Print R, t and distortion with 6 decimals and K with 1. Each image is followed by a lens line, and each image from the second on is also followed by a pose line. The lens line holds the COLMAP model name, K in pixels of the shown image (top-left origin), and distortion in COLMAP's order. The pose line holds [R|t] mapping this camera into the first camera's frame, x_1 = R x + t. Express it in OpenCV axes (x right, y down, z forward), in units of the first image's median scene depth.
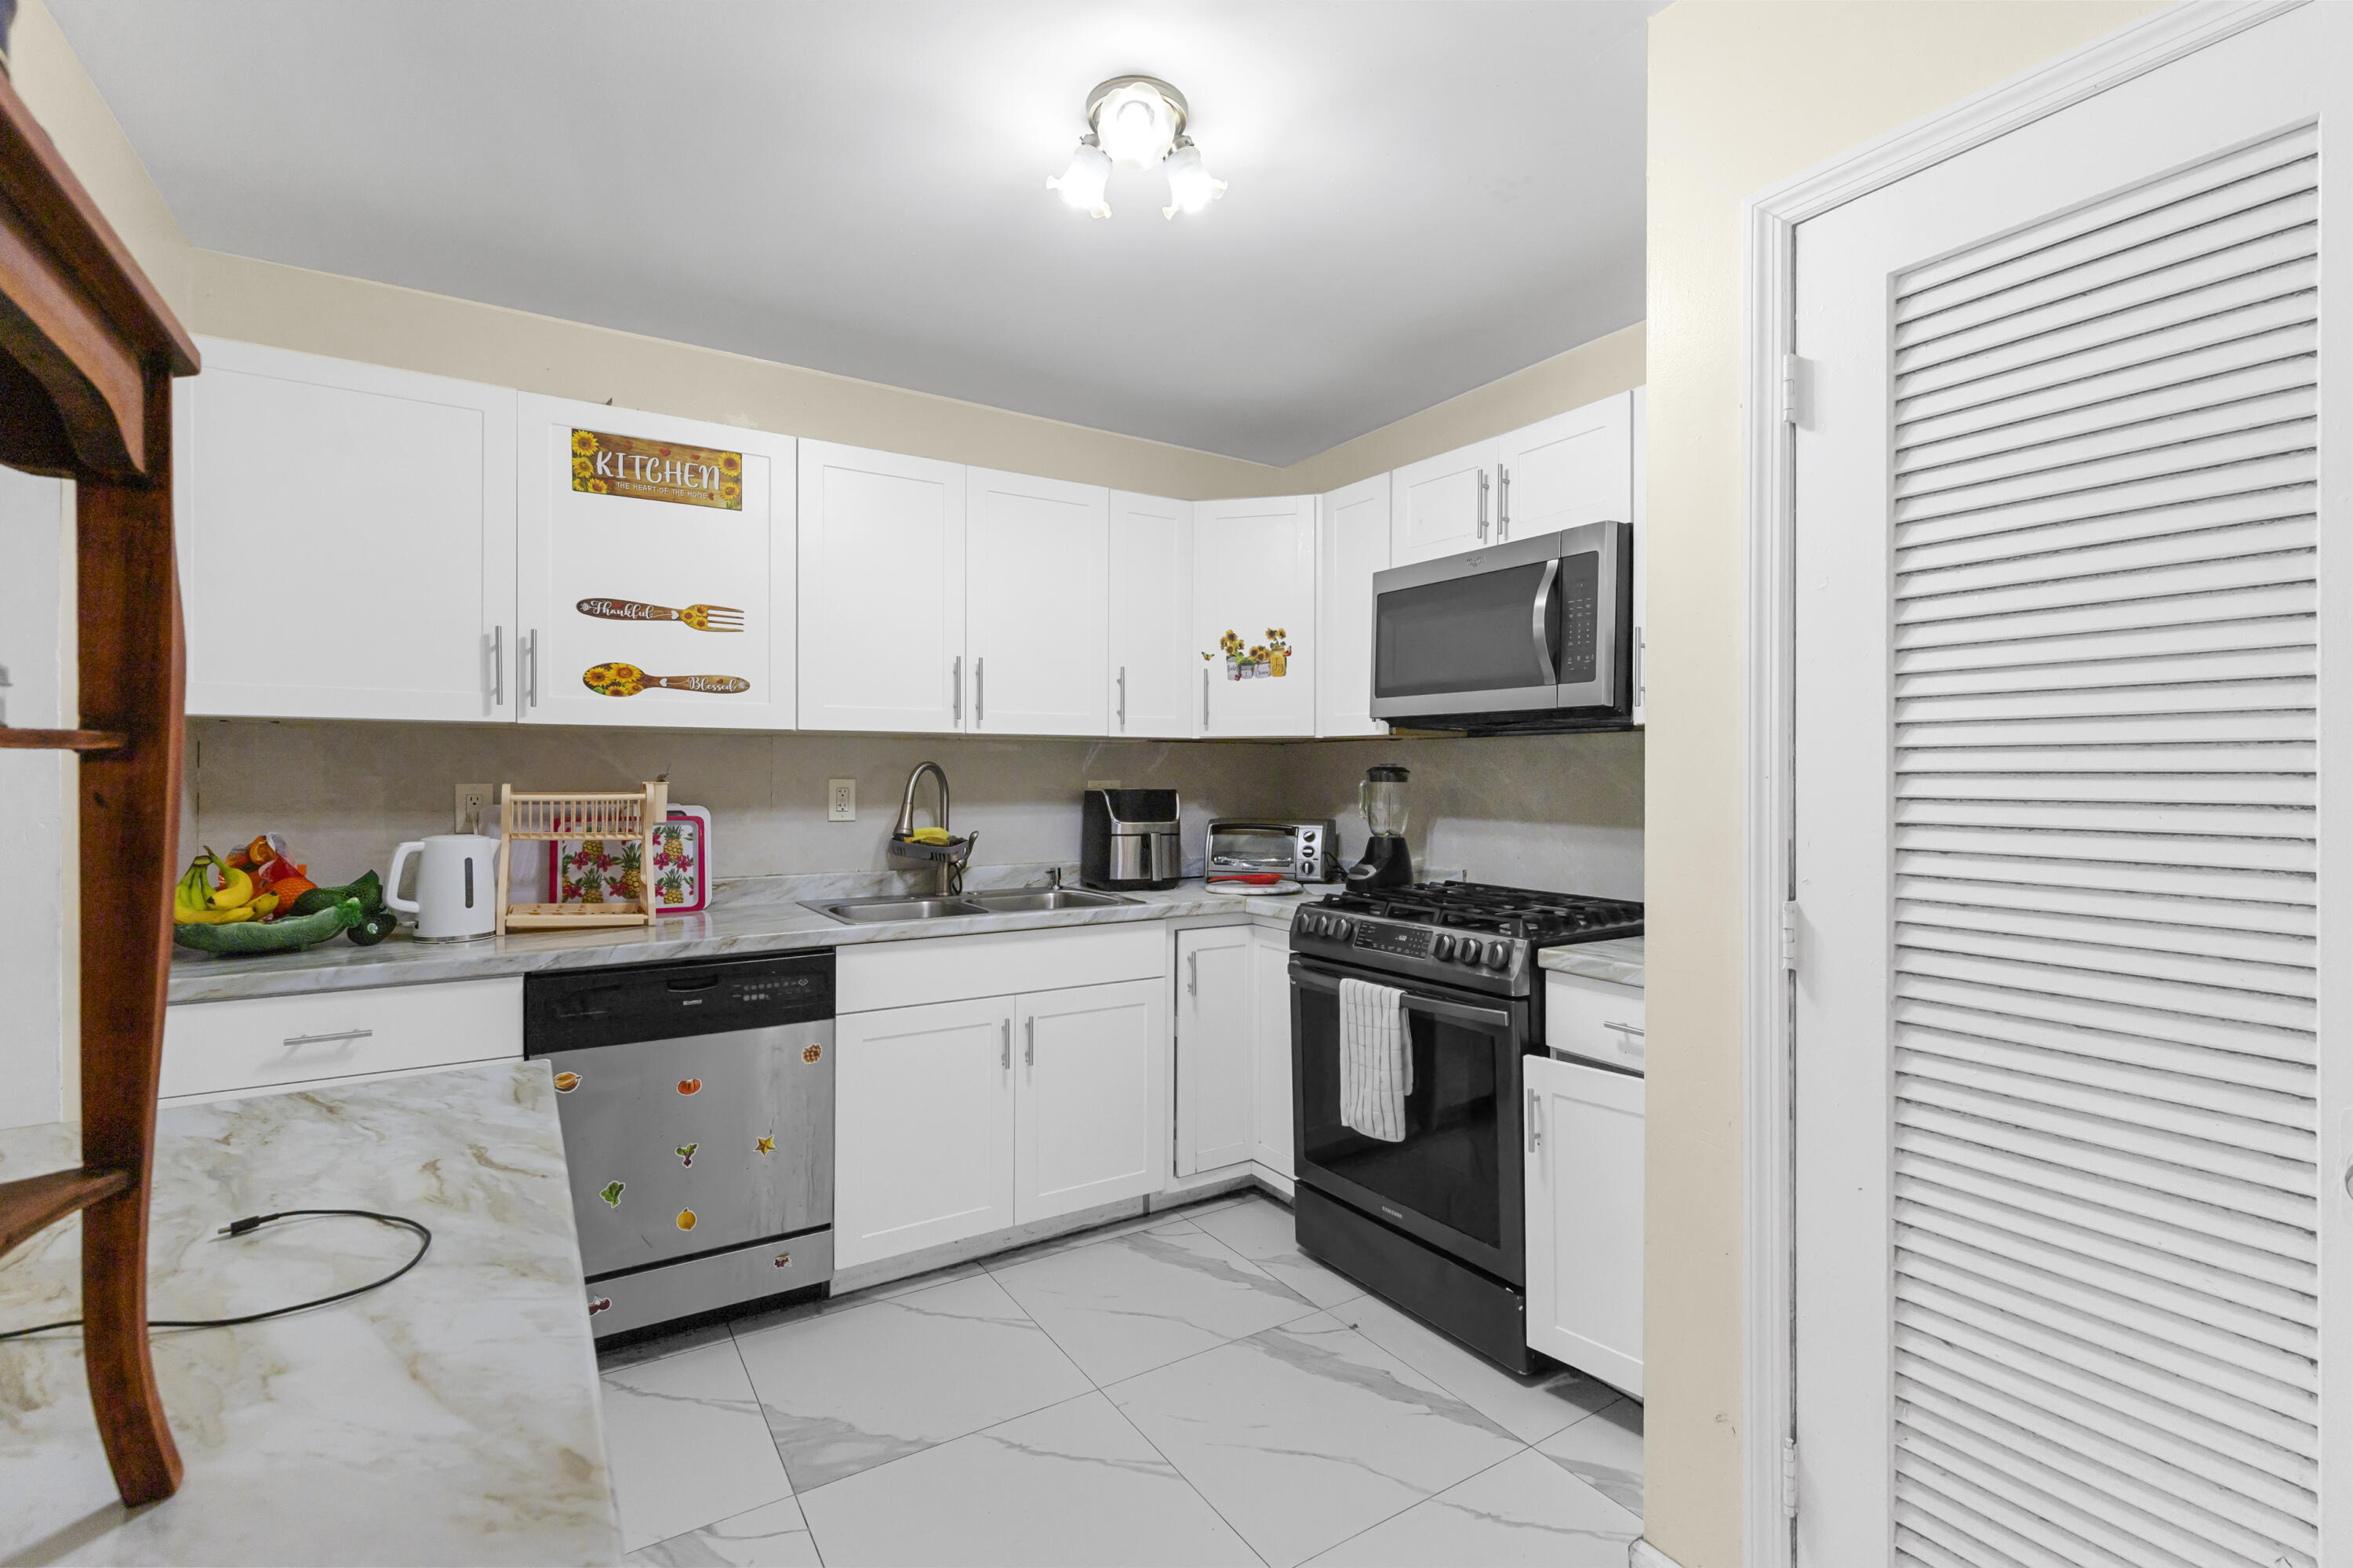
lens RADIAL K [[1054.7, 0, 1179.5], [0, 1054.7, 775.4], [0, 0, 1]] dist [0.003429, -0.000165]
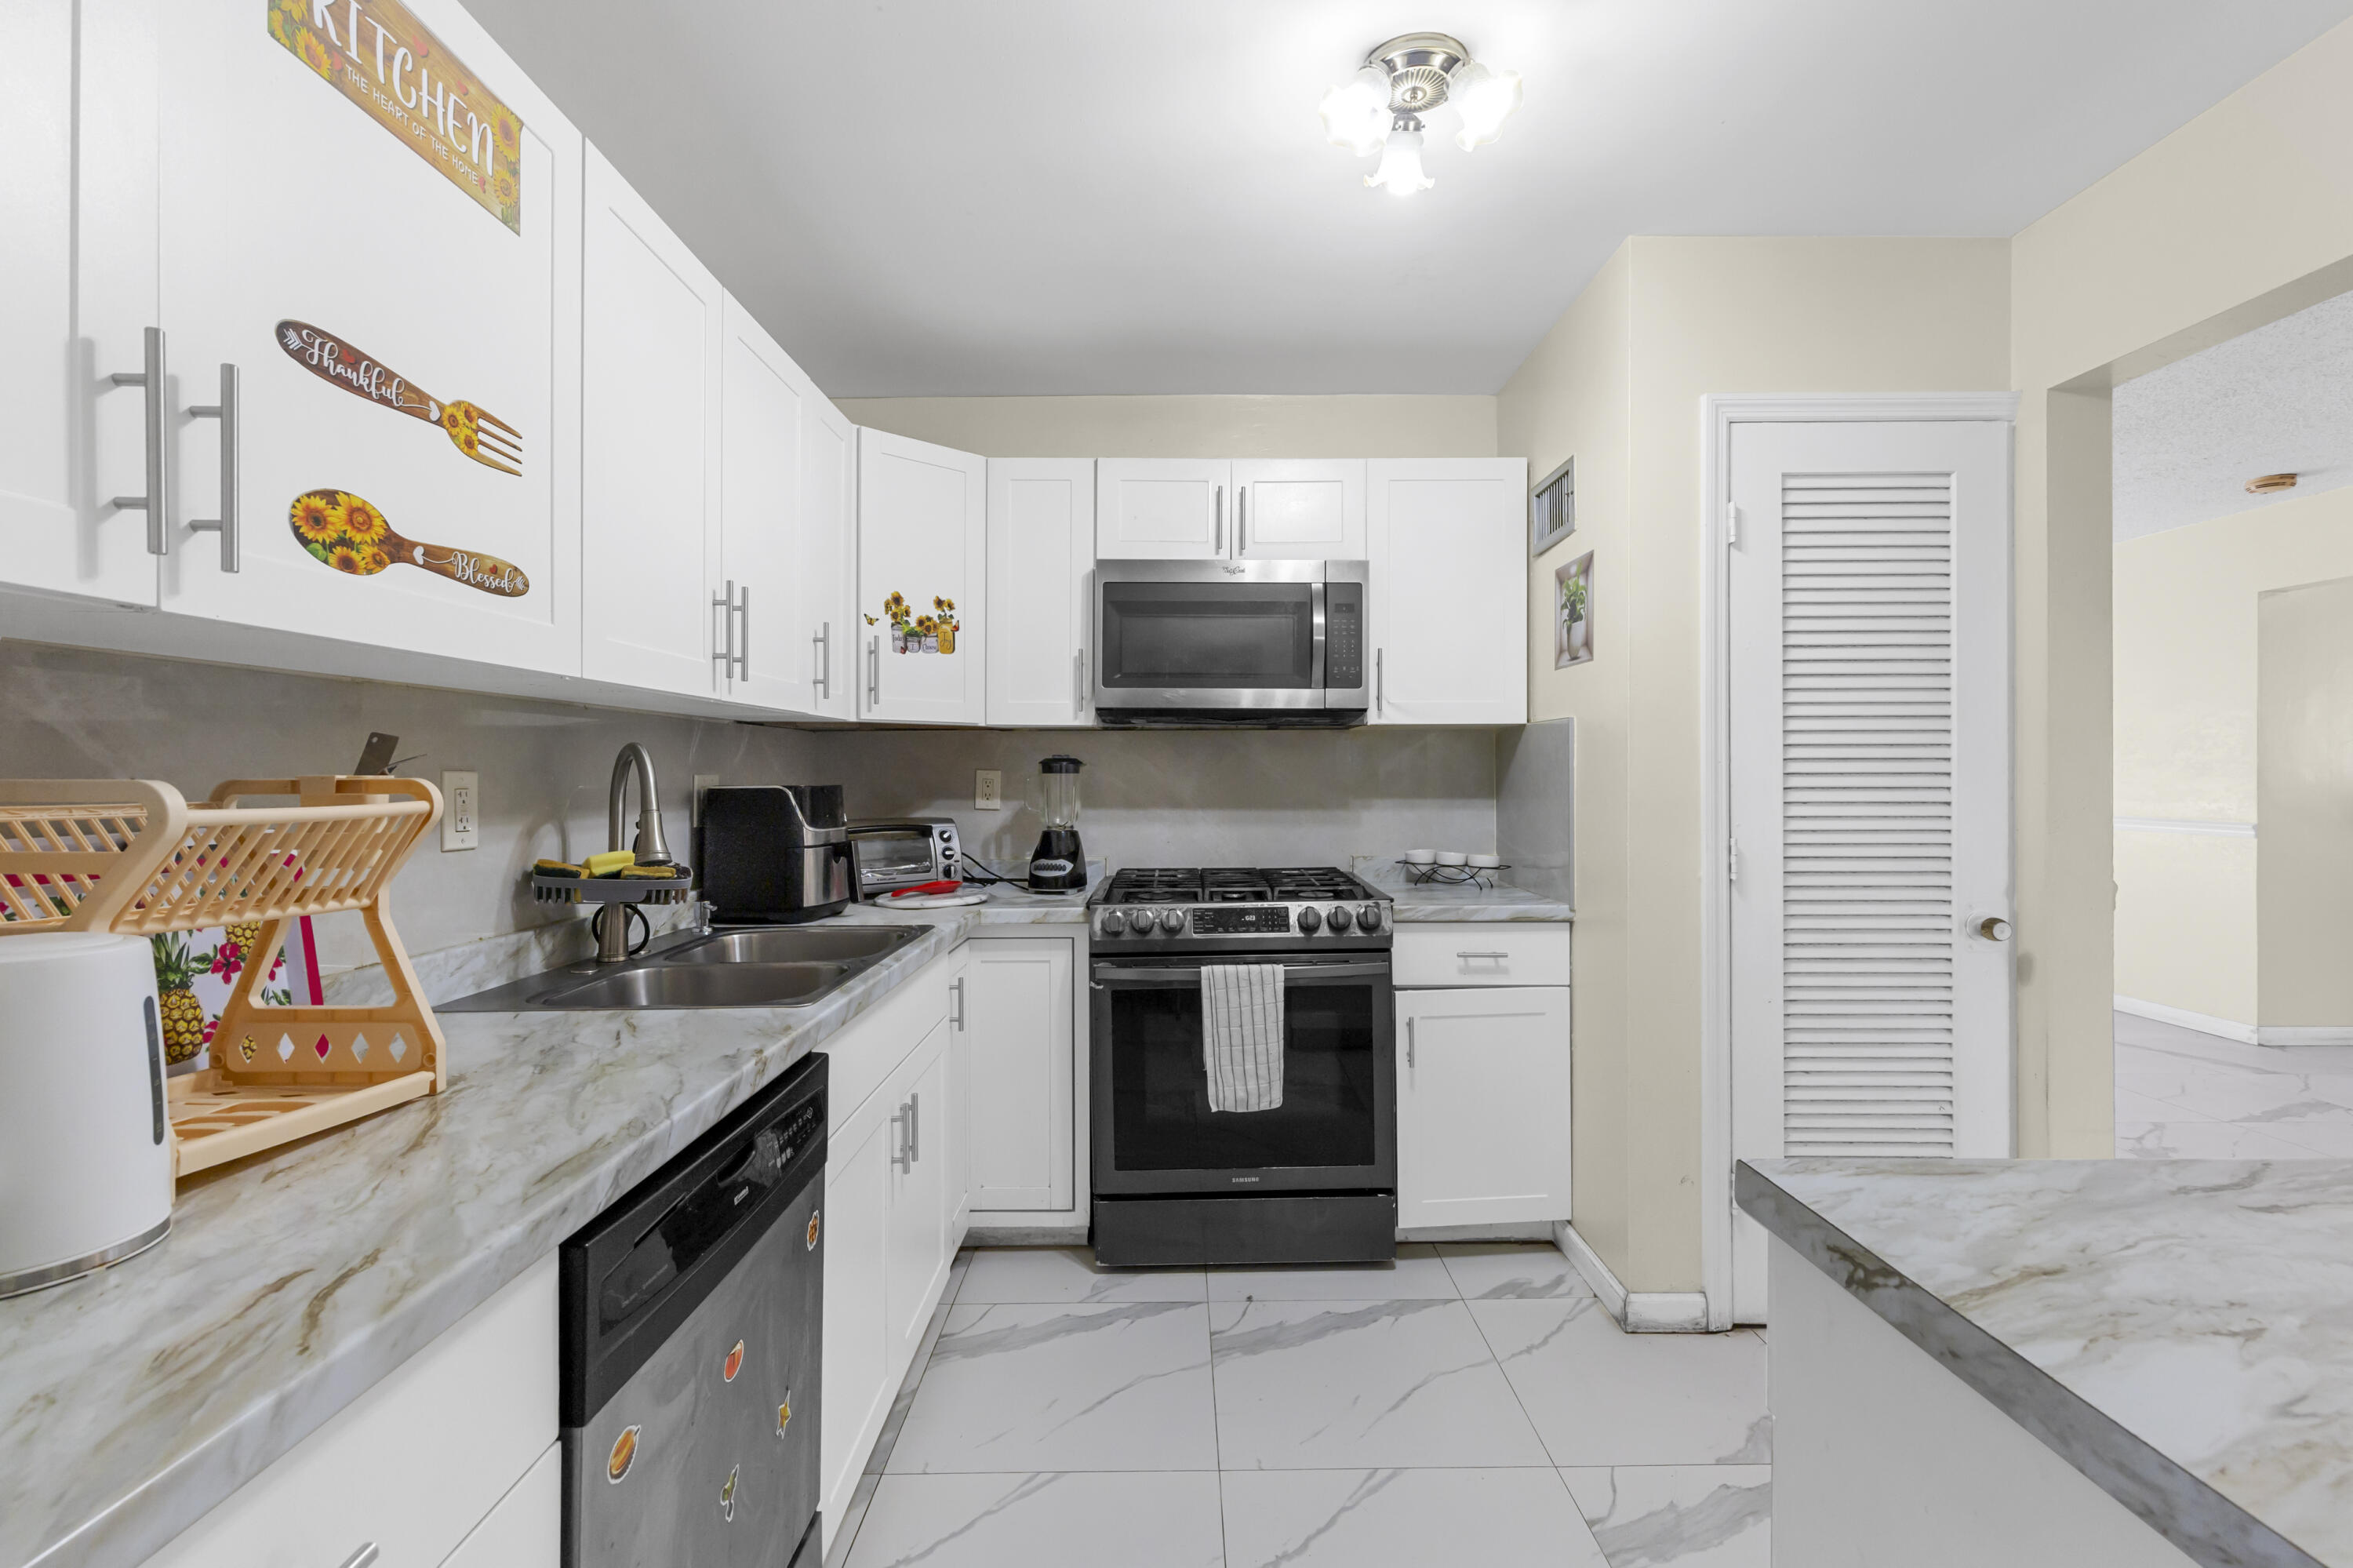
lens RADIAL K [[1054.7, 0, 1182.6], [0, 1054.7, 777.4], [0, 0, 1]] dist [0.003429, -0.000165]
pose [[0.528445, -0.007344, 0.848936, -0.688030], [0.006131, 0.999970, 0.004834, 0.007061], [-0.848945, 0.002651, 0.528474, 0.473005]]
